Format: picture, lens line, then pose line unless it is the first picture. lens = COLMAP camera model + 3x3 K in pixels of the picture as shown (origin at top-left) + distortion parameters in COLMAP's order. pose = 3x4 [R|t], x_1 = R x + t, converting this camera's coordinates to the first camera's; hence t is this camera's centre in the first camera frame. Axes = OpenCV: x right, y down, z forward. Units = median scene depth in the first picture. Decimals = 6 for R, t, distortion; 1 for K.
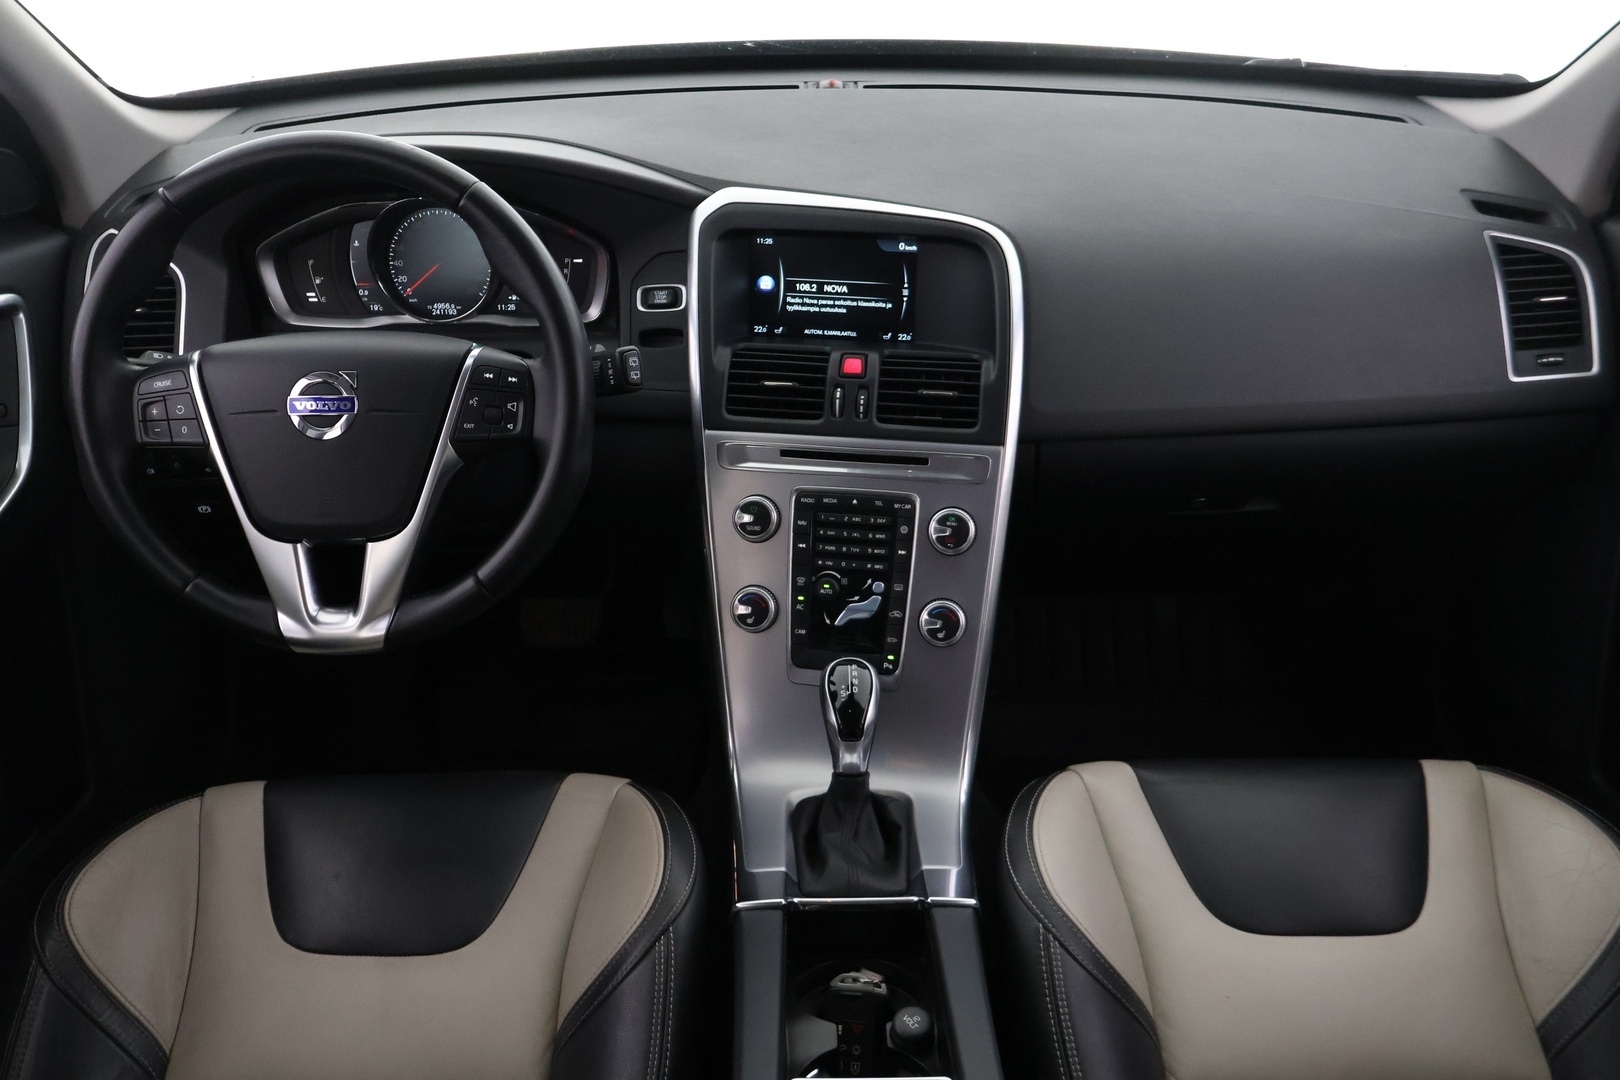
lens RADIAL K [[1384.0, 0, 811.6], [0, 1384.0, 536.0], [0, 0, 1]] dist [-0.008920, 0.038381]
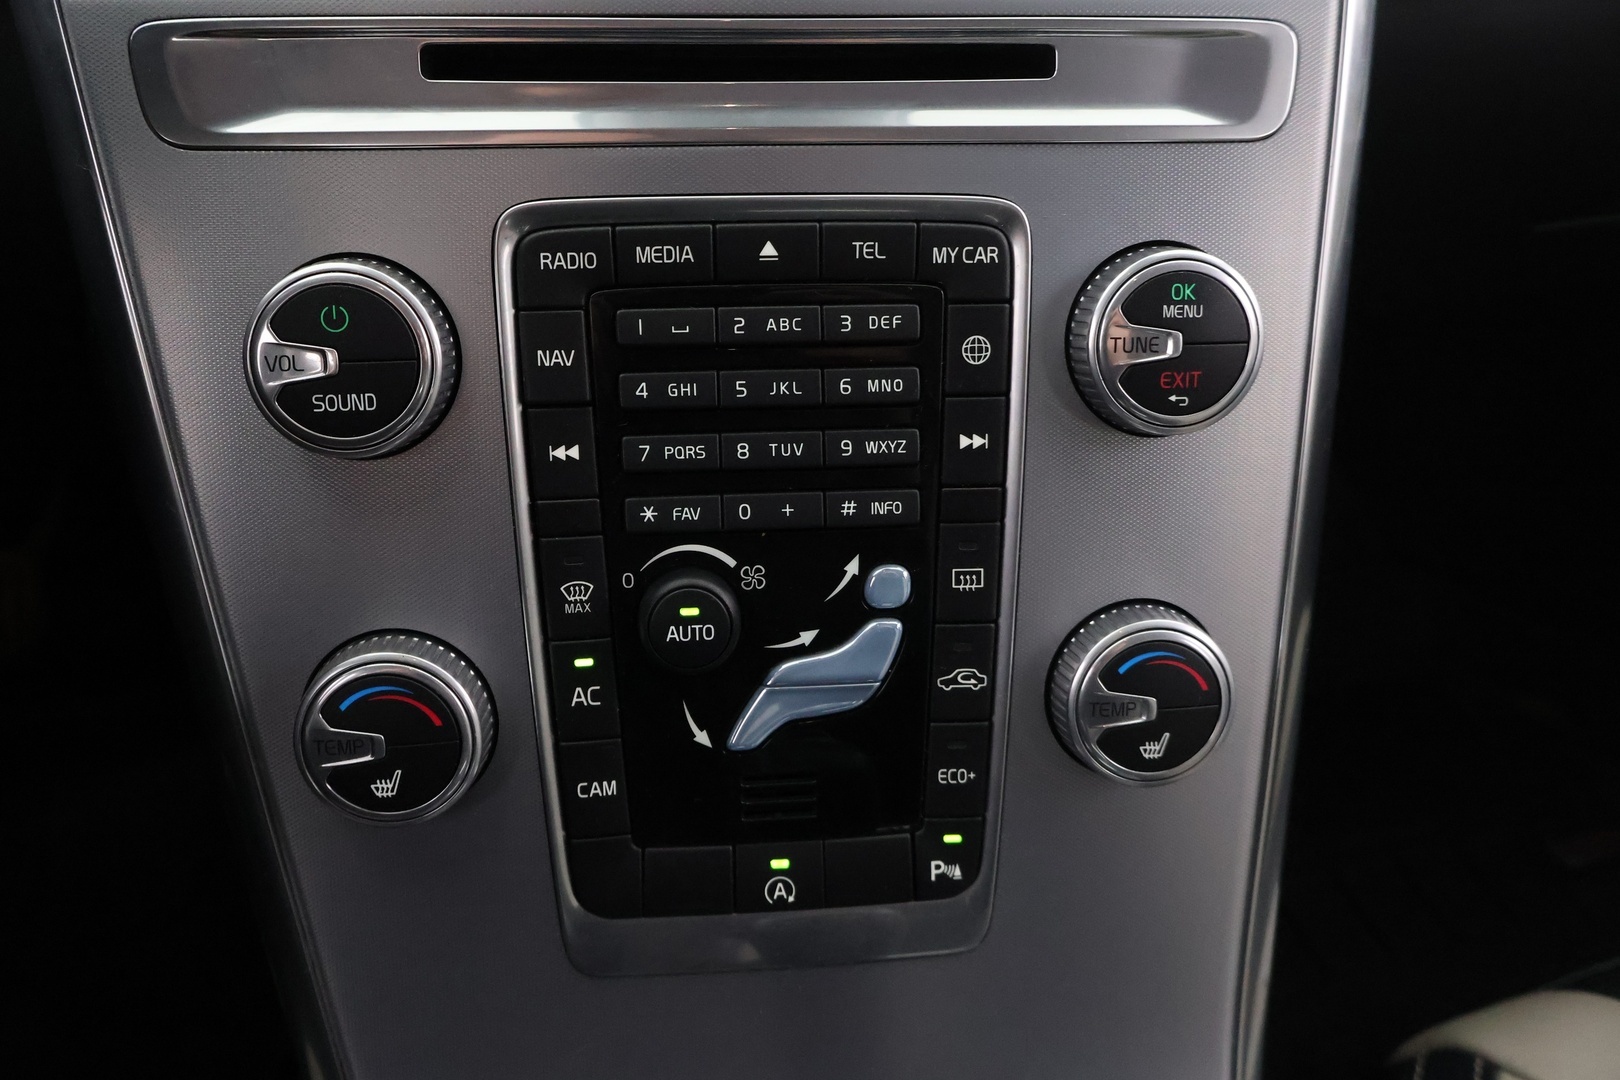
lens RADIAL K [[1384.0, 0, 813.4], [0, 1384.0, 529.0], [0, 0, 1]] dist [-0.008920, 0.038381]
pose [[0.969901, -0.119909, 0.211929, -0.017812], [0.084051, 0.981716, 0.170789, -0.017698], [-0.228533, -0.147836, 0.962246, 0.758925]]
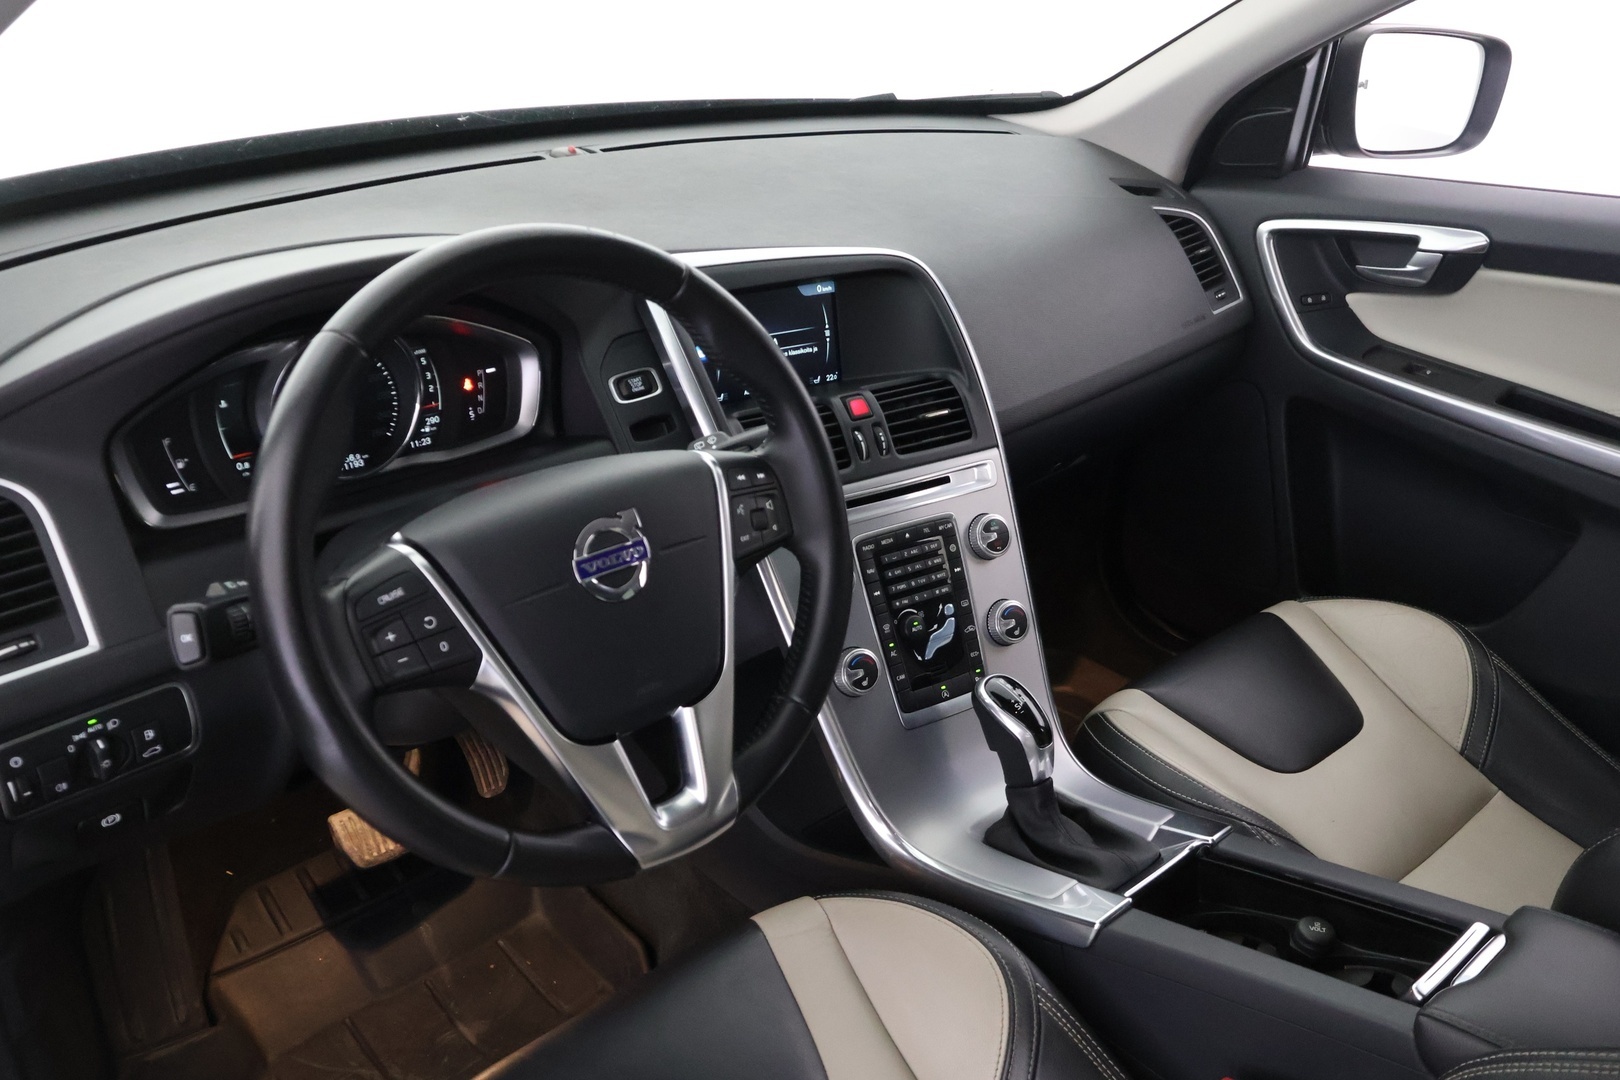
lens RADIAL K [[1384.0, 0, 839.8], [0, 1384.0, 524.4], [0, 0, 1]] dist [-0.008920, 0.038381]
pose [[0.739083, -0.261333, 0.620855, -0.623881], [0.298715, 0.953250, 0.045649, -0.092525], [-0.603759, 0.151720, 0.782595, 0.243953]]
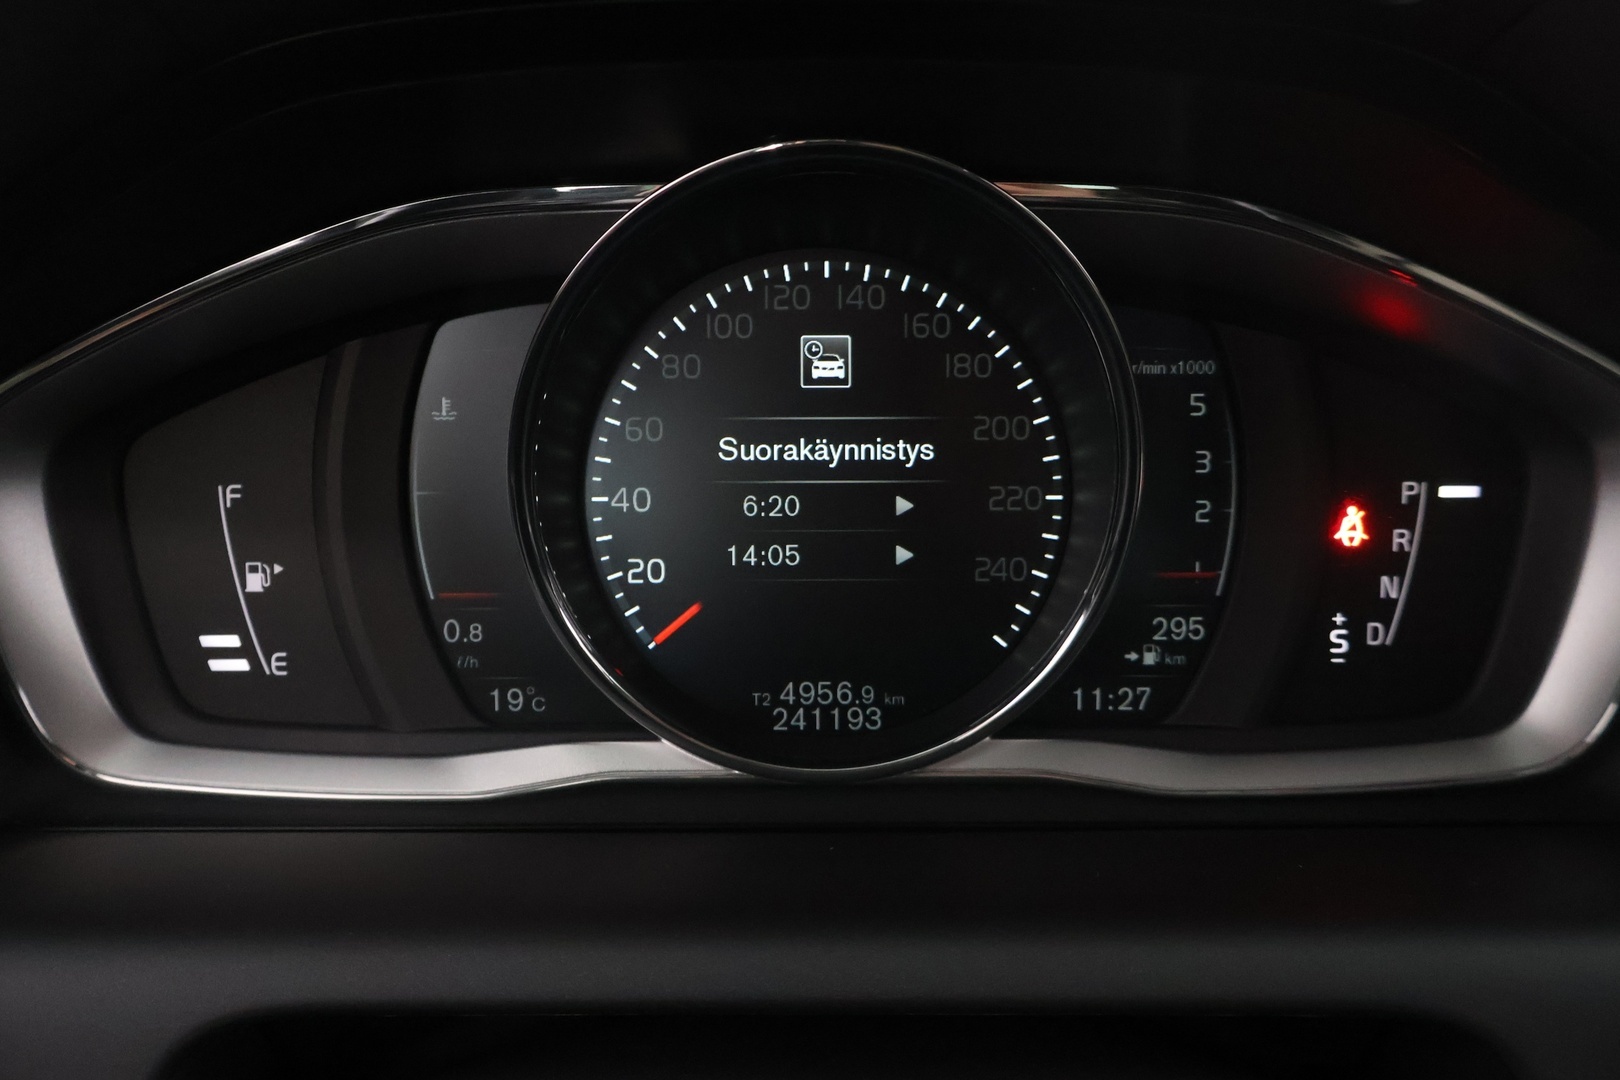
lens RADIAL K [[1384.0, 0, 802.9], [0, 1384.0, 550.4], [0, 0, 1]] dist [-0.008920, 0.038381]
pose [[0.999994, 0.003290, 0.001361, -0.301912], [-0.003008, 0.985199, -0.171388, -0.168902], [-0.001905, 0.171383, 0.985203, 0.873155]]
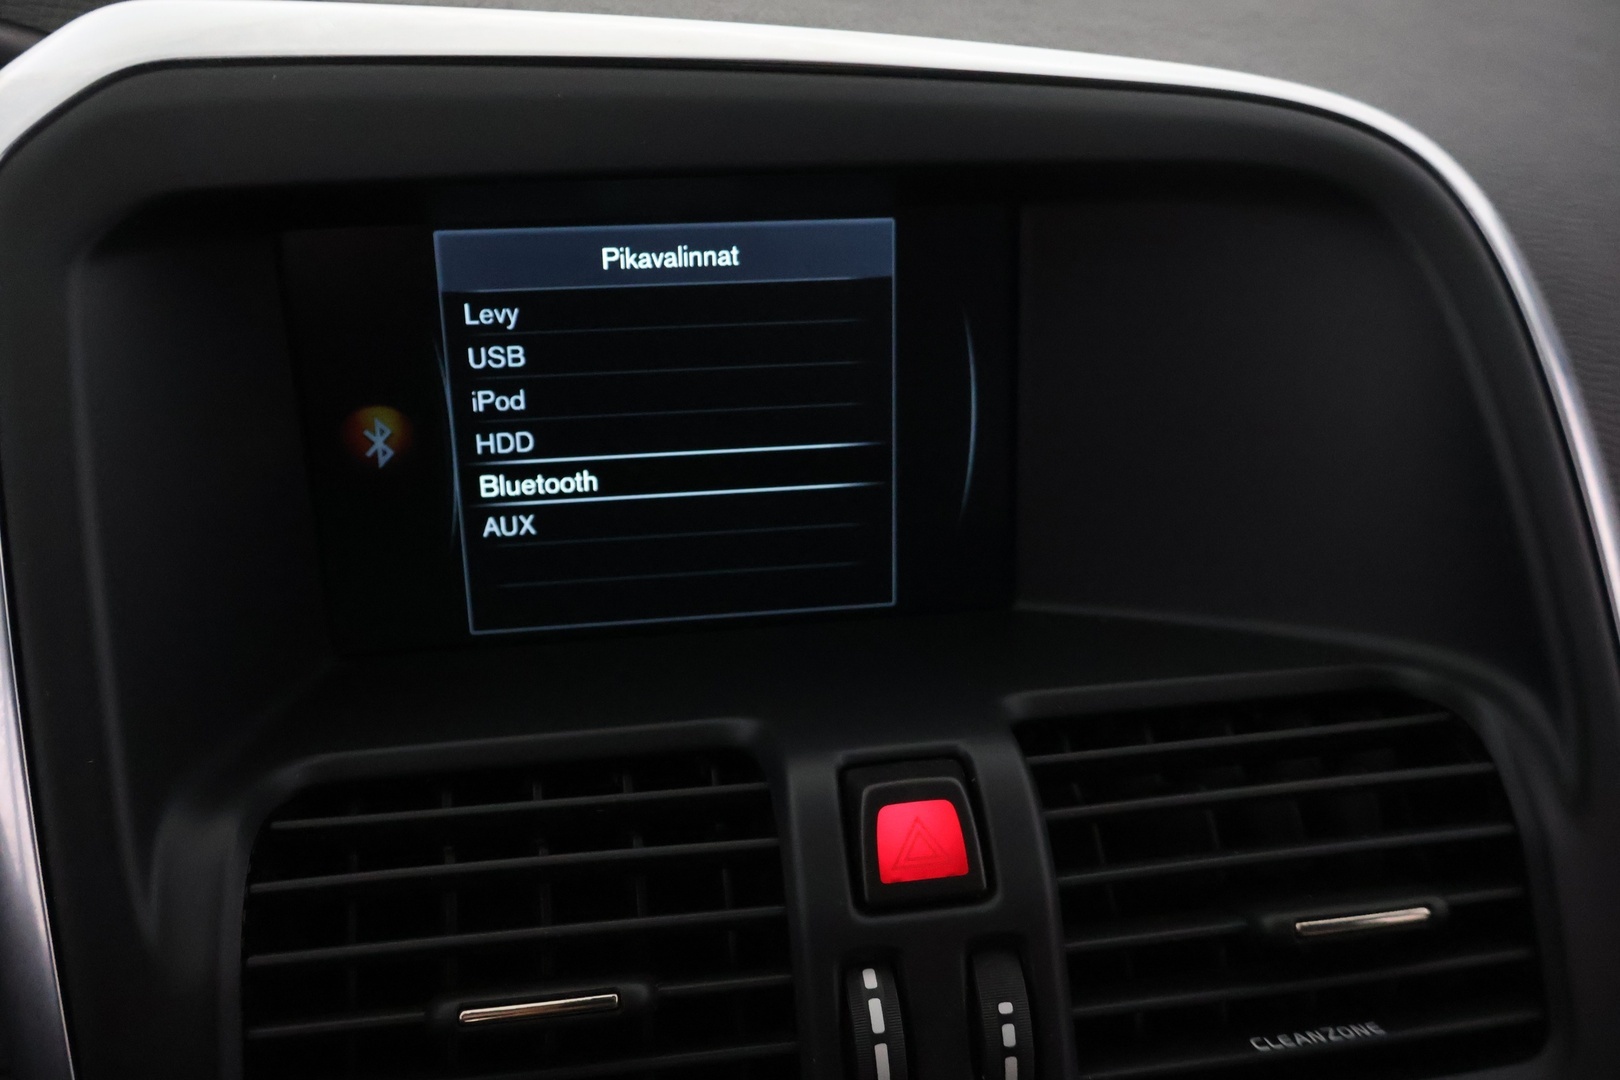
lens RADIAL K [[1384.0, 0, 805.7], [0, 1384.0, 533.0], [0, 0, 1]] dist [-0.008920, 0.038381]
pose [[0.954014, -0.127077, 0.271494, -0.032246], [0.140059, 0.989721, -0.028905, -0.162168], [-0.265031, 0.065601, 0.962006, 0.821070]]
